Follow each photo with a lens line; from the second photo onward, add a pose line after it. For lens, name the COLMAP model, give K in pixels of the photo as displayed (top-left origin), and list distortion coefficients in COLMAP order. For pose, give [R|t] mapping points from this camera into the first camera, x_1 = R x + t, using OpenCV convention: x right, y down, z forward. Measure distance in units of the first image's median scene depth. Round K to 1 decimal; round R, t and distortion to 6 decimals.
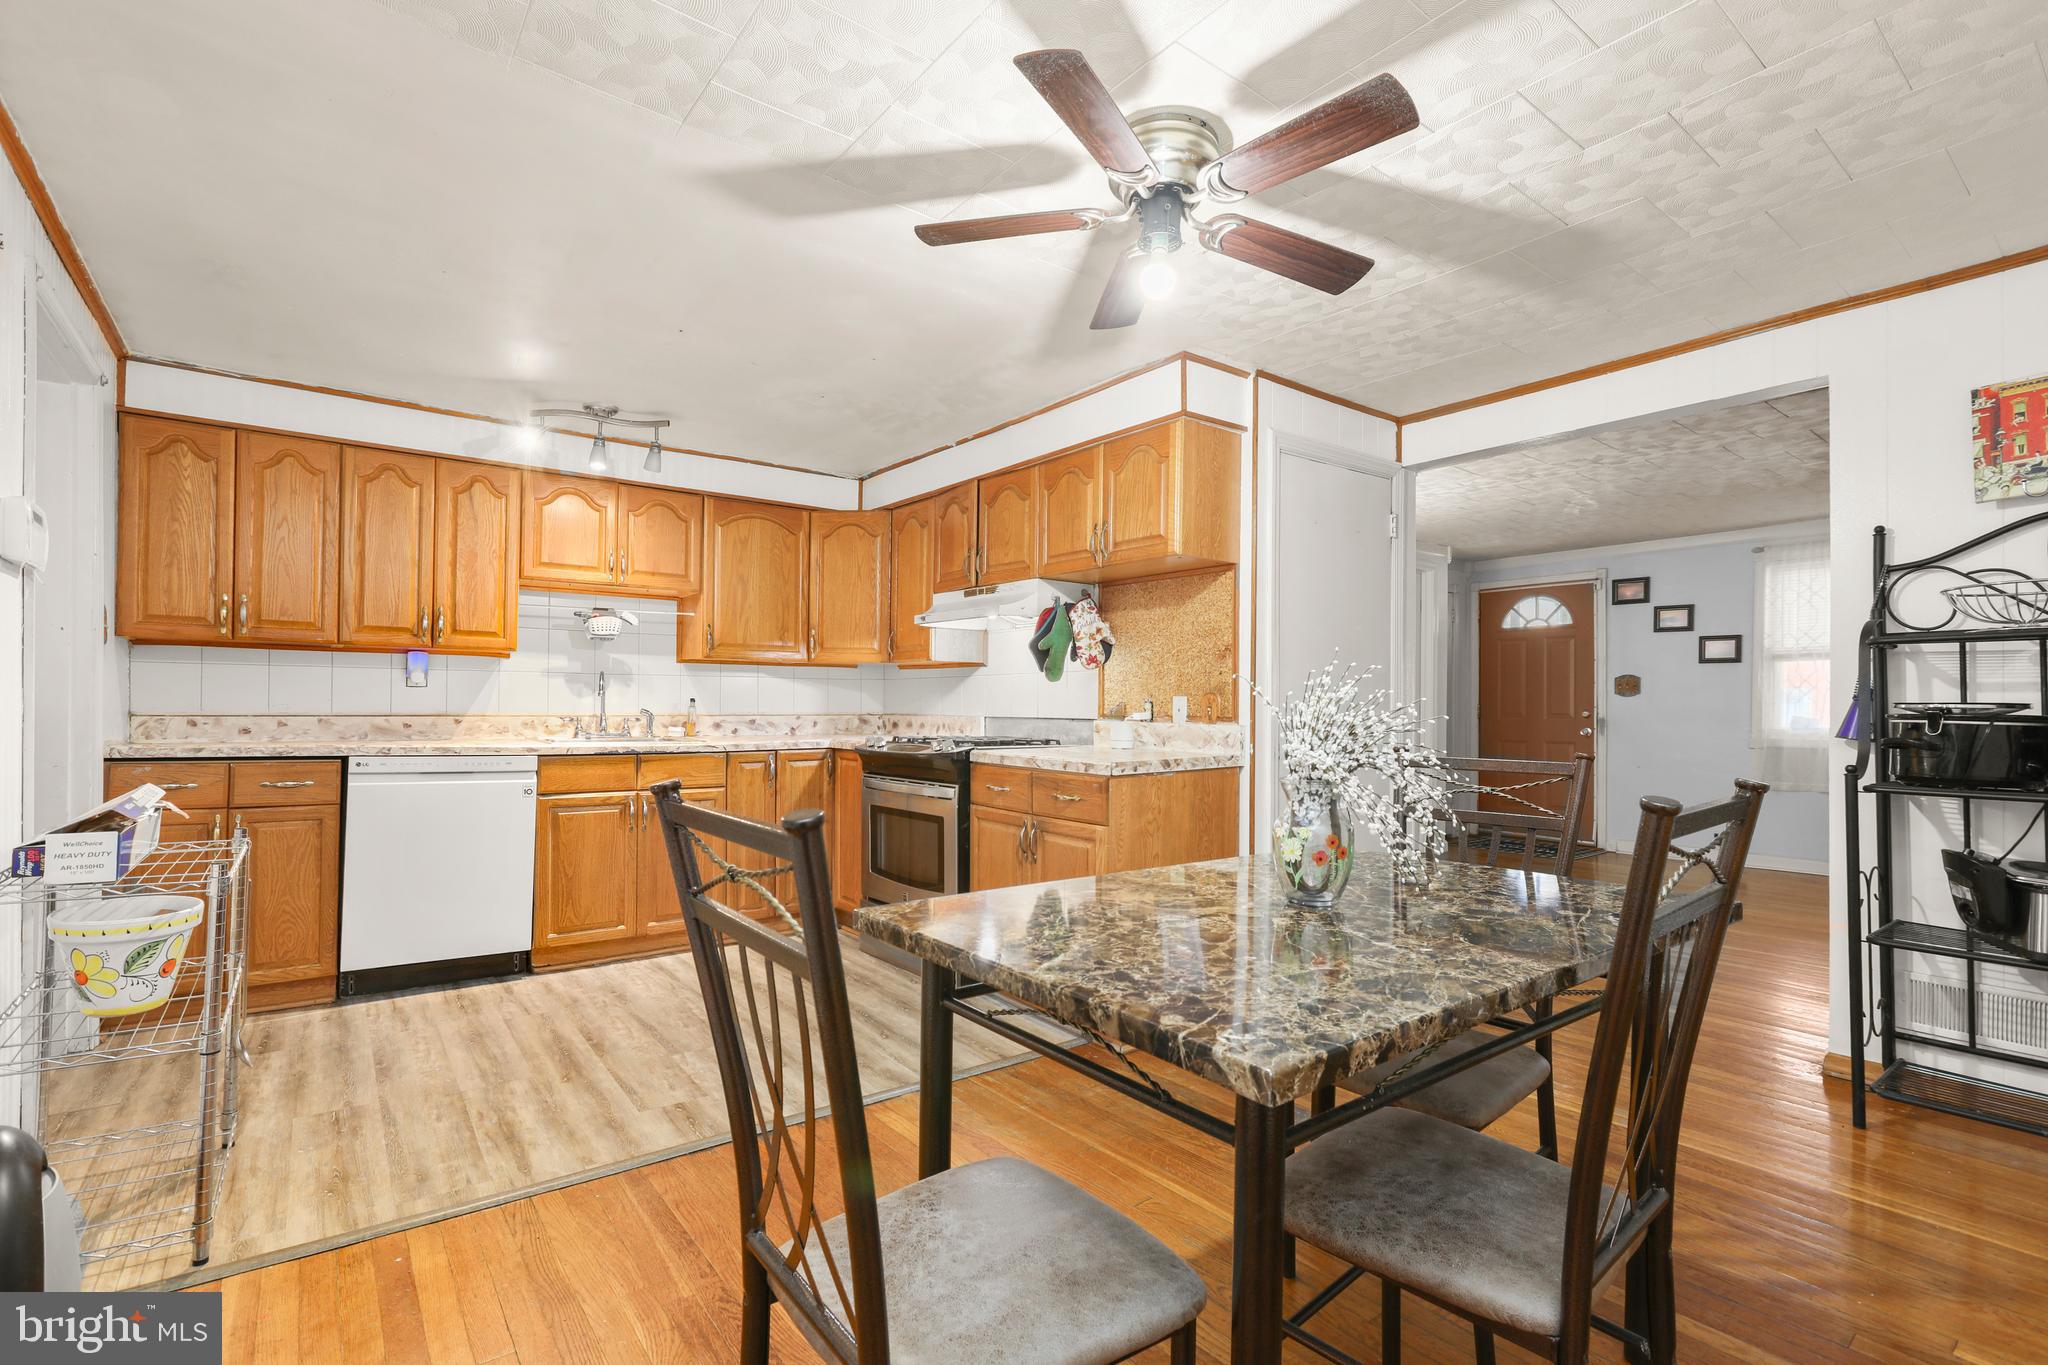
lens RADIAL K [[957.6, 0, 1011.7], [0, 957.6, 694.6], [0, 0, 1]] dist [-0.019690, 0.009702]
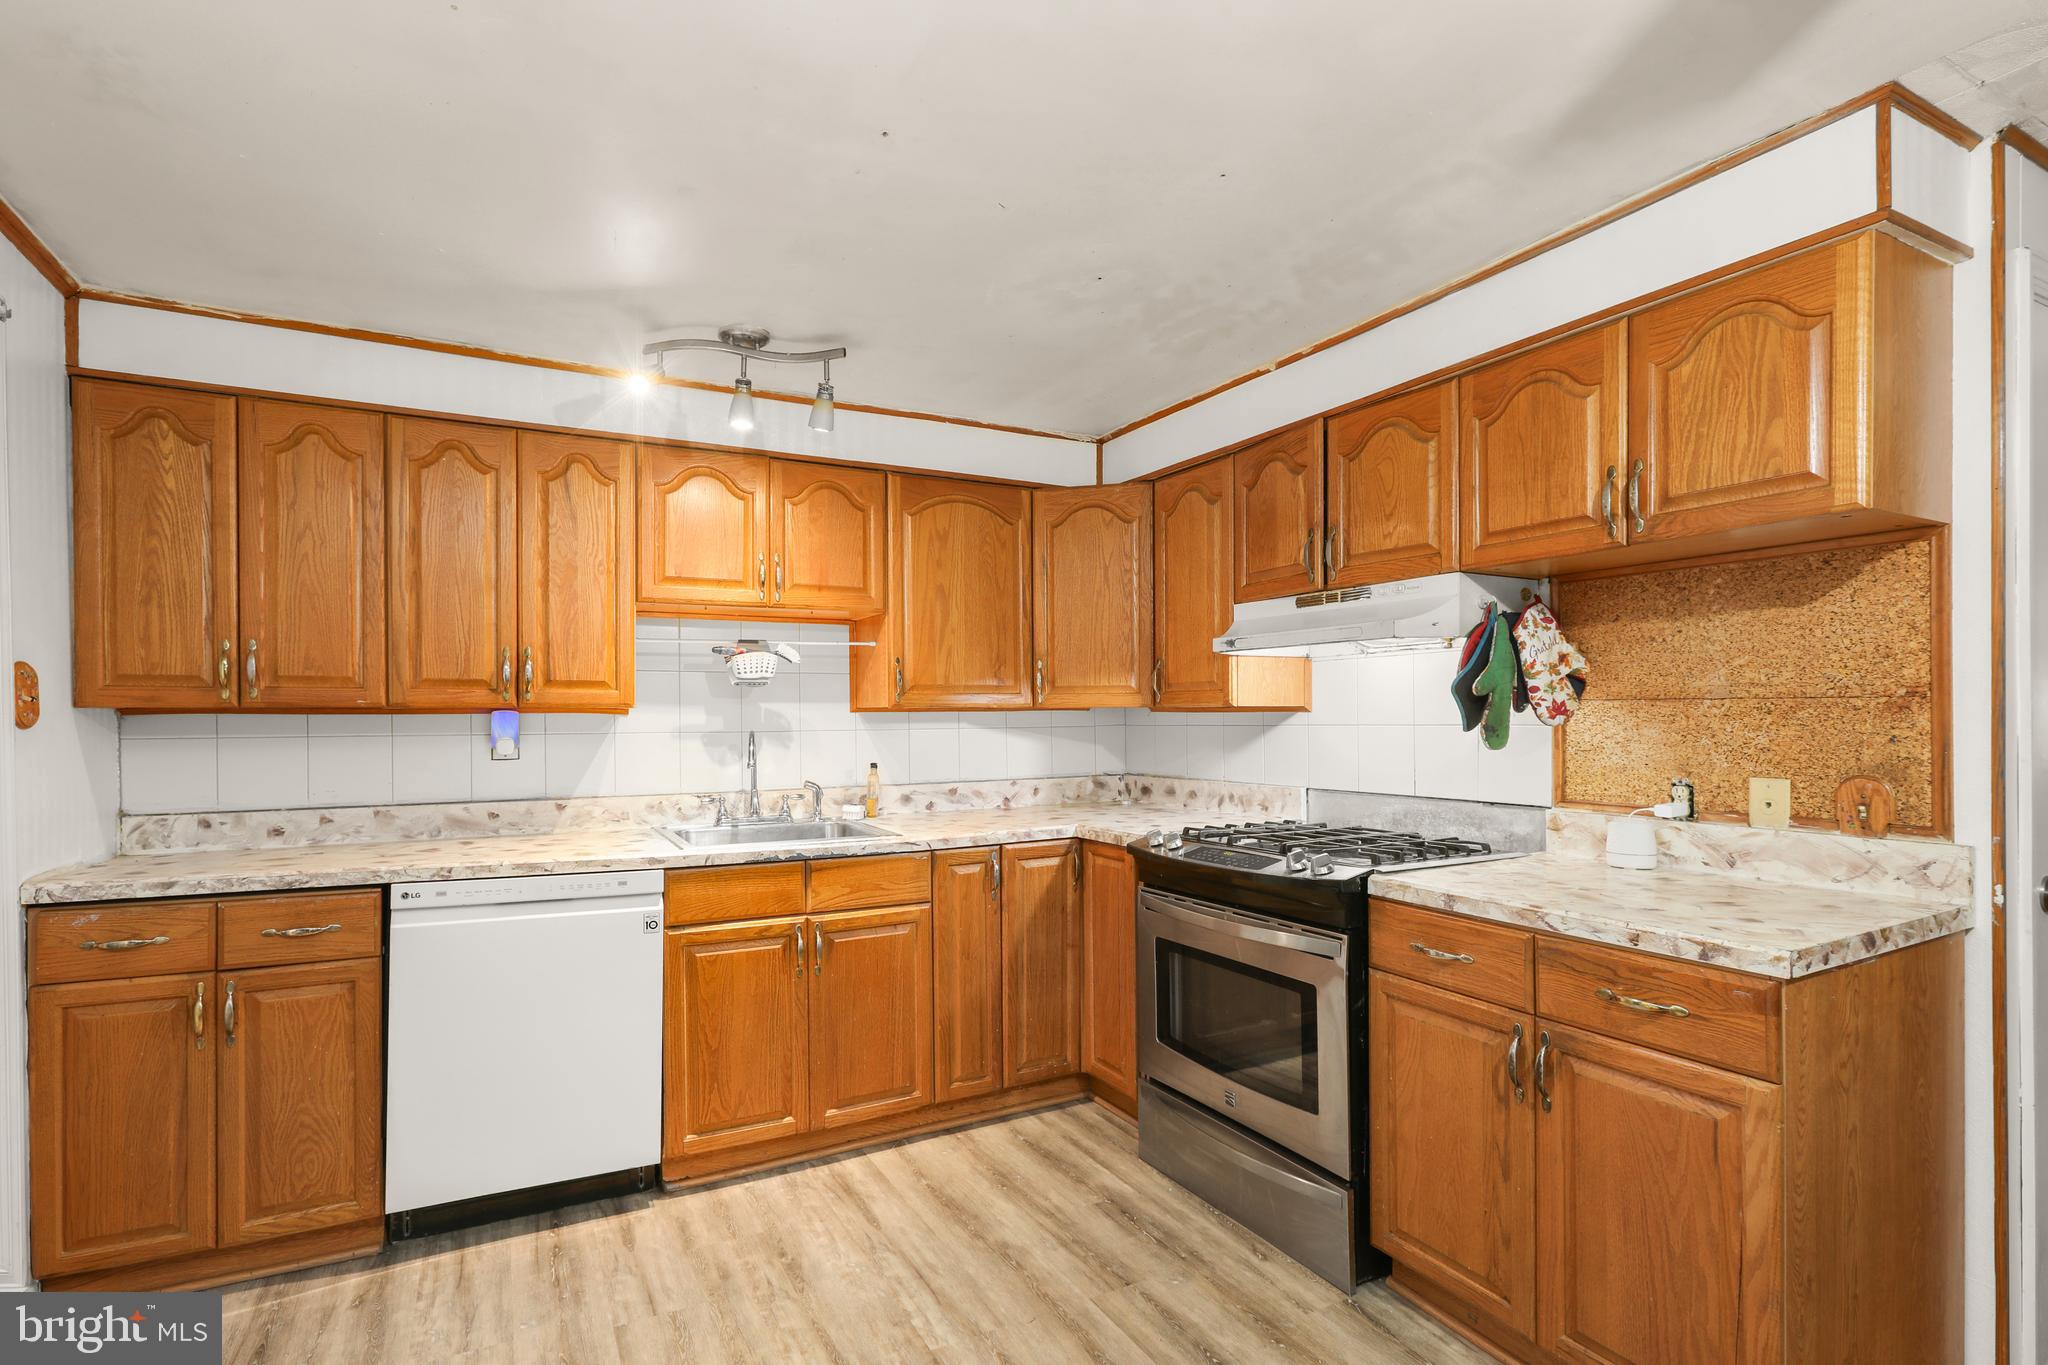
lens RADIAL K [[957.6, 0, 978.5], [0, 957.6, 715.6], [0, 0, 1]] dist [-0.019690, 0.009702]
pose [[0.986531, -0.015406, -0.162850, -0.171447], [0.017289, 0.999799, 0.010148, -0.045258], [0.162661, -0.012826, 0.986599, 0.380845]]
